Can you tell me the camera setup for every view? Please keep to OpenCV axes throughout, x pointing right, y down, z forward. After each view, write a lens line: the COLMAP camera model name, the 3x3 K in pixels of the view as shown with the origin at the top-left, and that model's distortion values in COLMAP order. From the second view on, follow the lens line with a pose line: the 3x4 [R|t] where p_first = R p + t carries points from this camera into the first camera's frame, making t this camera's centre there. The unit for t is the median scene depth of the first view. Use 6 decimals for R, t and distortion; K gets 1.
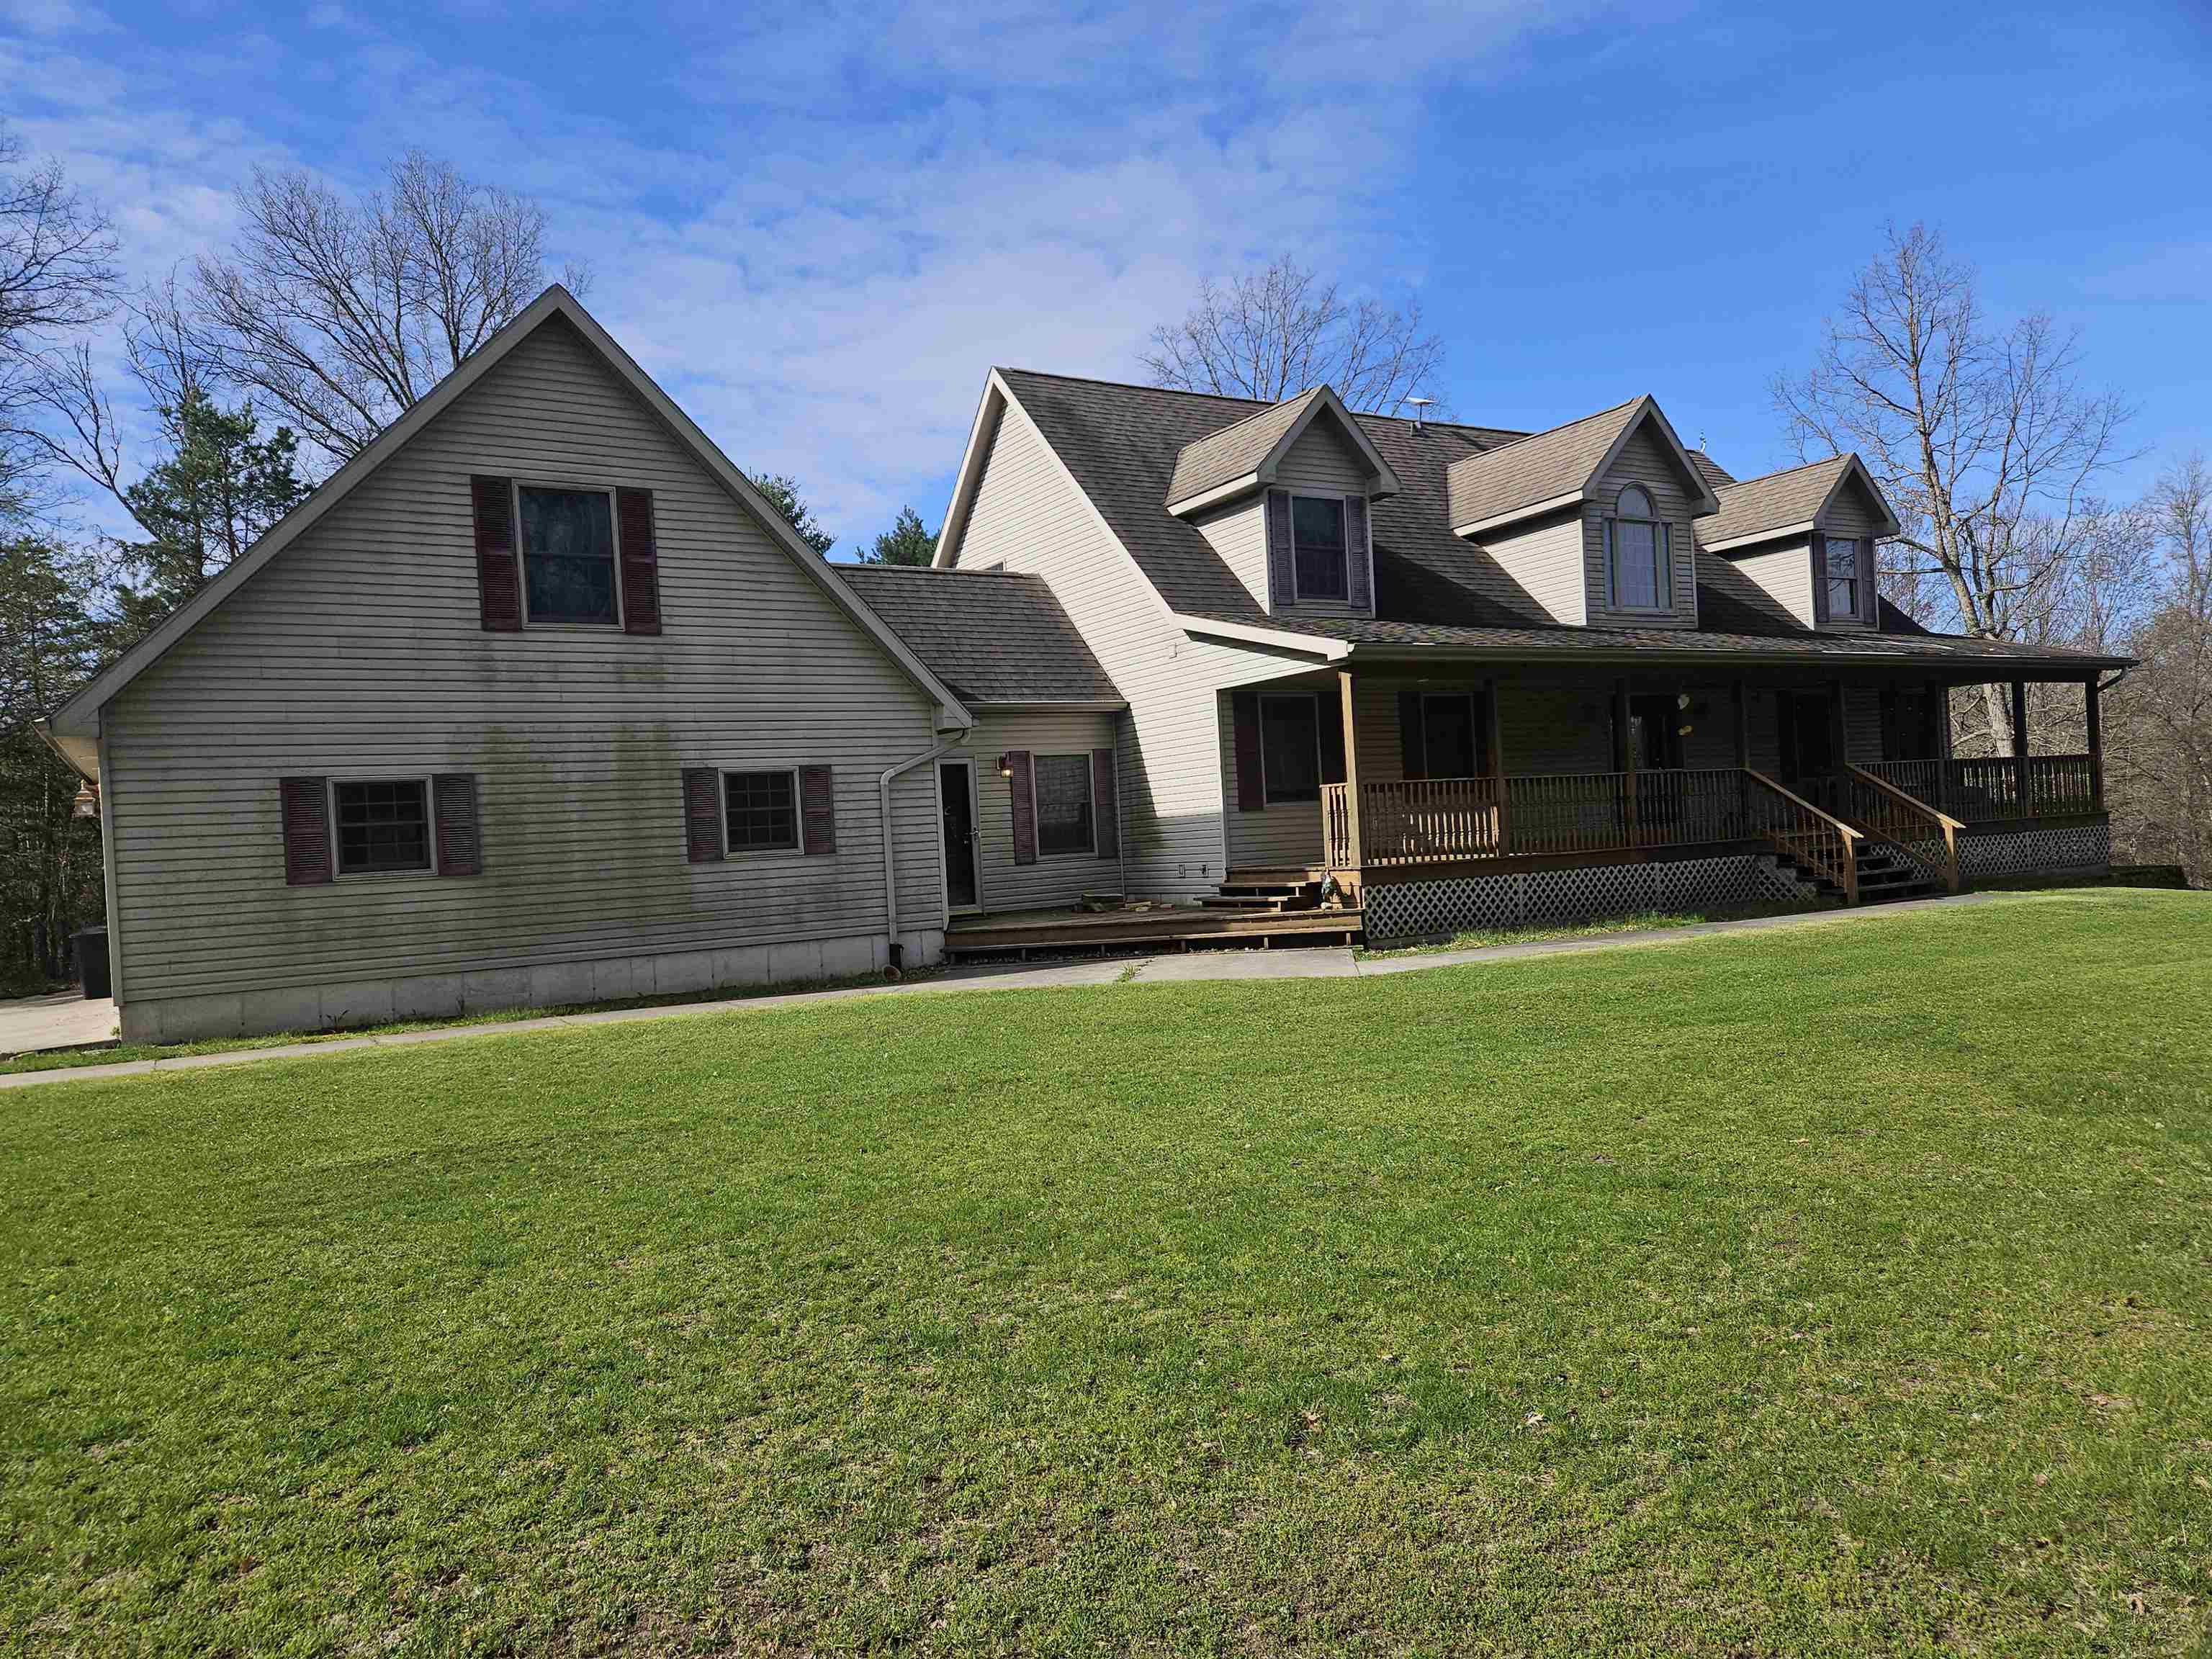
lens RADIAL K [[1461.5, 0, 1060.6], [0, 1461.5, 832.7], [0, 0, 1]] dist [0.063454, -0.049469]
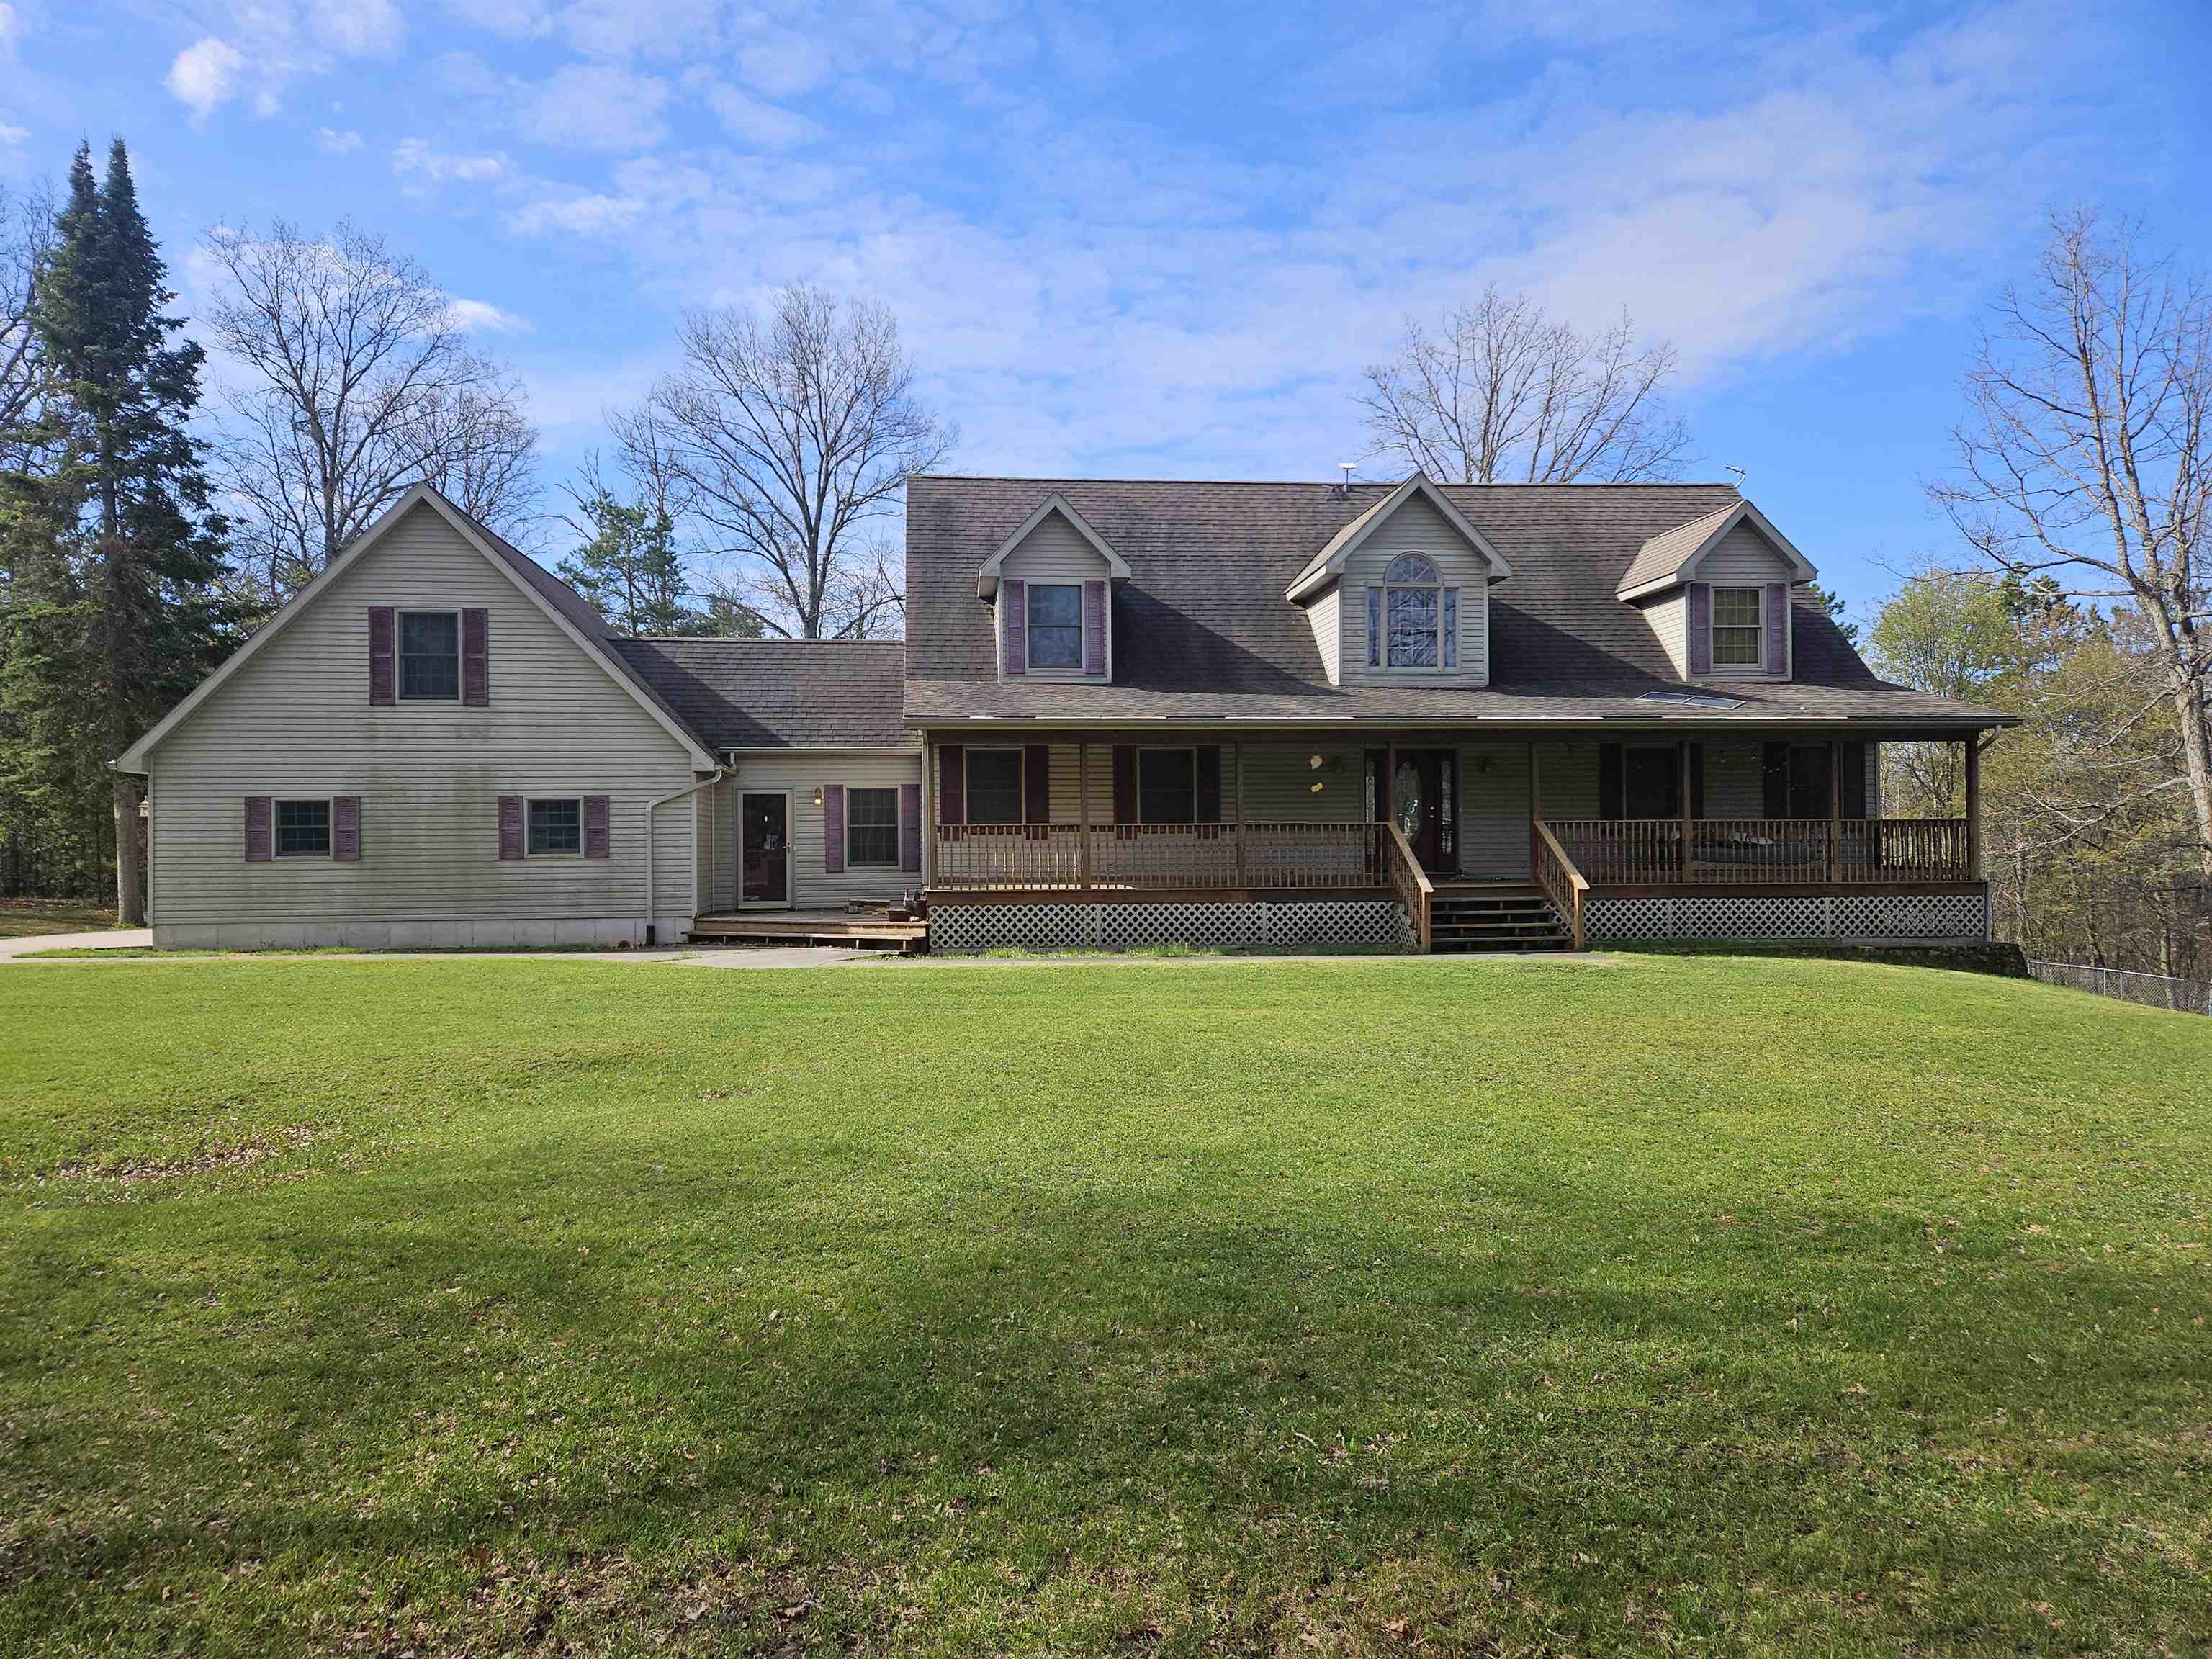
lens RADIAL K [[1461.5, 0, 1060.6], [0, 1461.5, 832.7], [0, 0, 1]] dist [0.063454, -0.049469]
pose [[0.910348, 0.045347, -0.411351, 0.777307], [-0.042200, 0.998969, 0.016735, -0.049726], [0.411686, 0.002124, 0.911323, -0.108817]]
